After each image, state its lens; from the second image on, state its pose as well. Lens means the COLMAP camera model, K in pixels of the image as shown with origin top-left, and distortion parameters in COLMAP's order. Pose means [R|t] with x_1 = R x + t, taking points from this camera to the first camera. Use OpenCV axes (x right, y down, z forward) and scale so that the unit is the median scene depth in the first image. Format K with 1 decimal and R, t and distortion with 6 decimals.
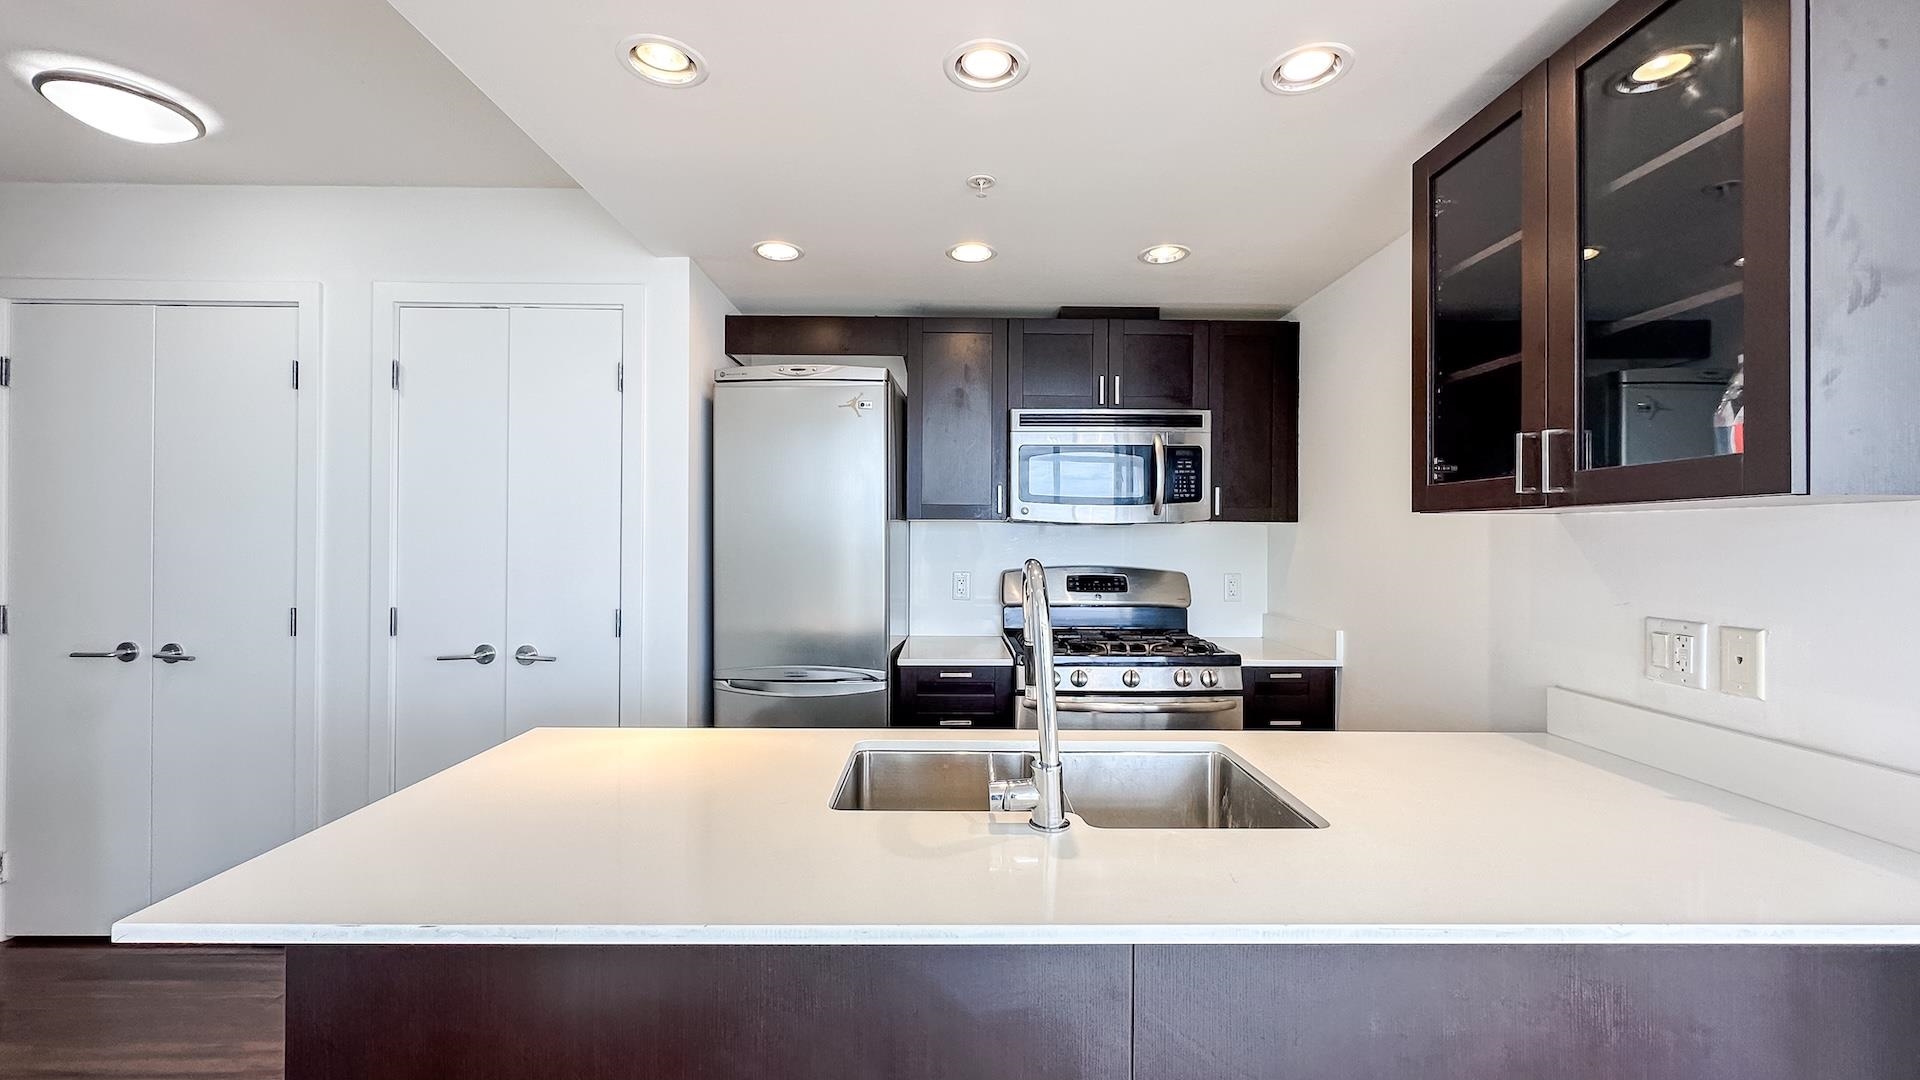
lens RADIAL K [[769.4, 0, 967.3], [0, 769.4, 544.3], [0, 0, 1]] dist [0.001636, -0.001160]
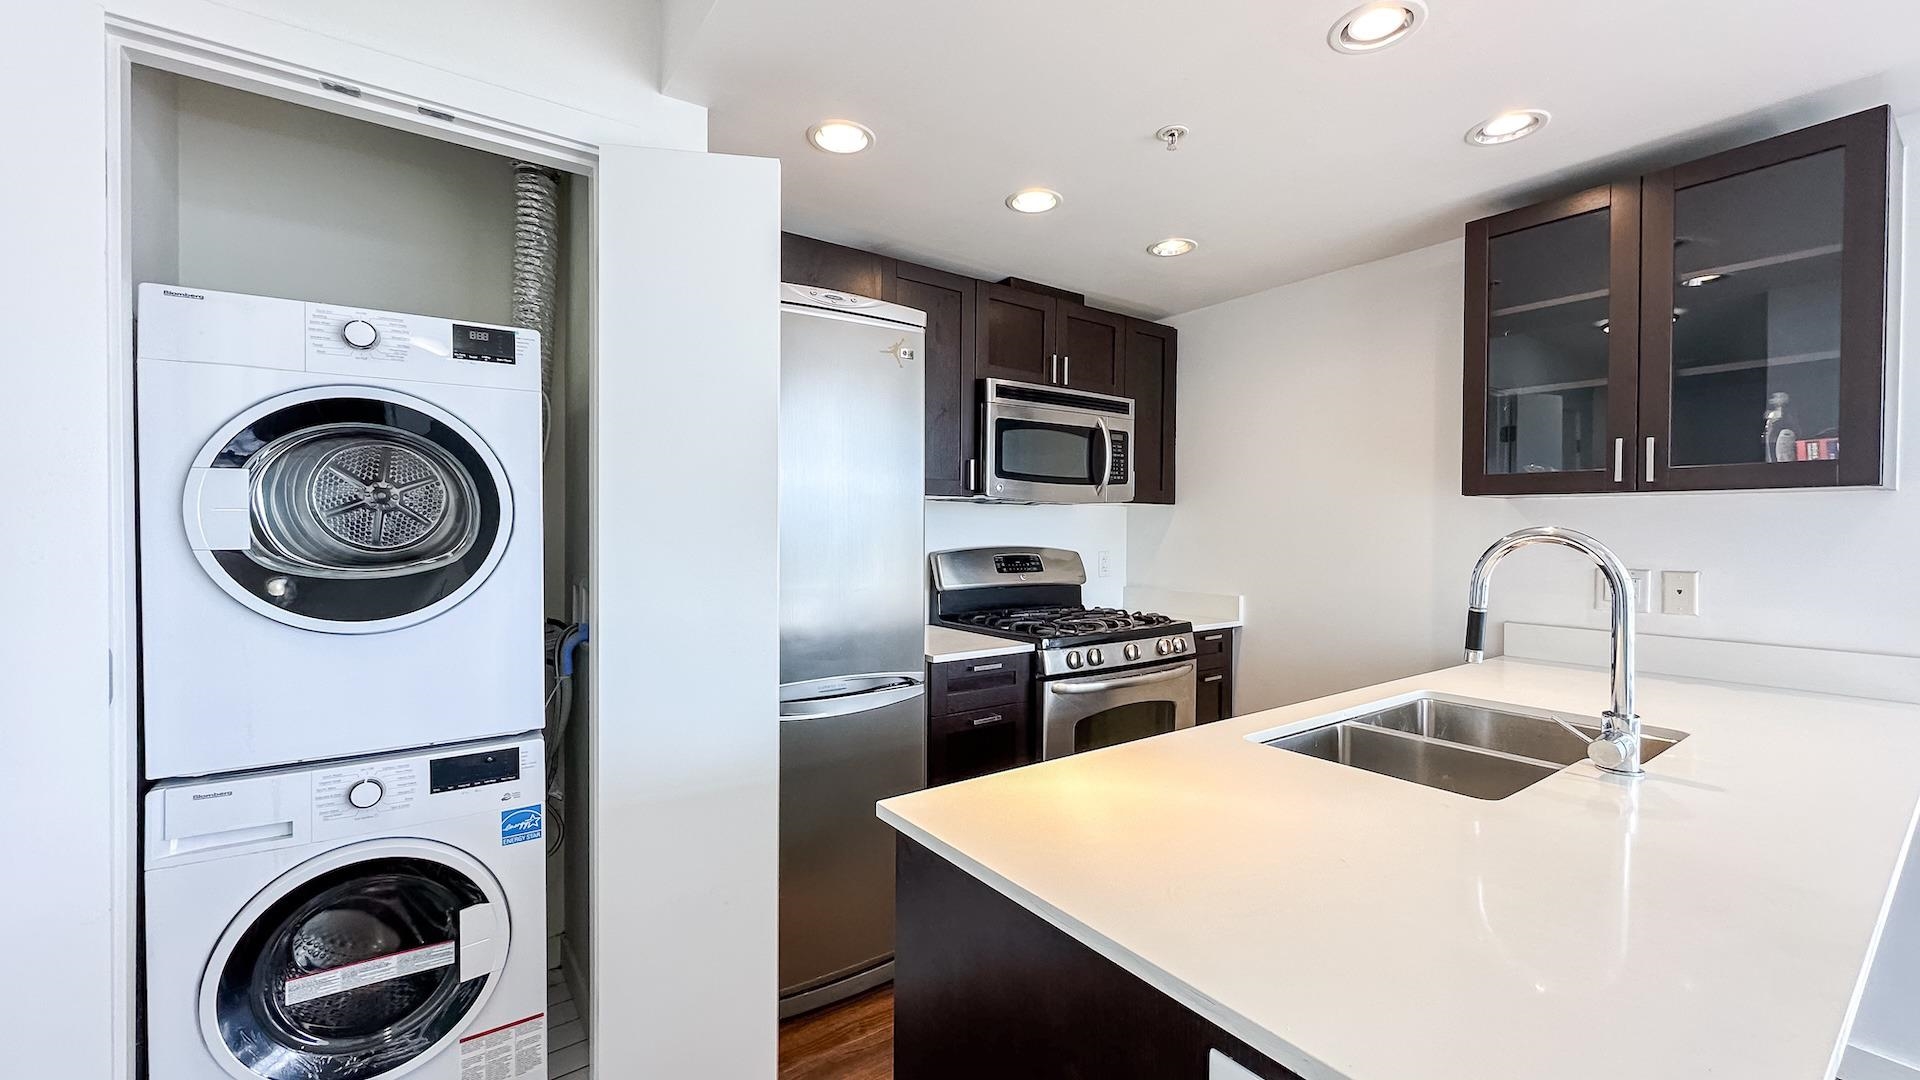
lens RADIAL K [[769.4, 0, 963.6], [0, 769.4, 536.0], [0, 0, 1]] dist [0.001636, -0.001160]
pose [[0.821098, -0.009587, 0.570707, -0.553002], [0.005260, 0.999944, 0.009230, 0.007167], [-0.570764, -0.004577, 0.821102, 0.276329]]
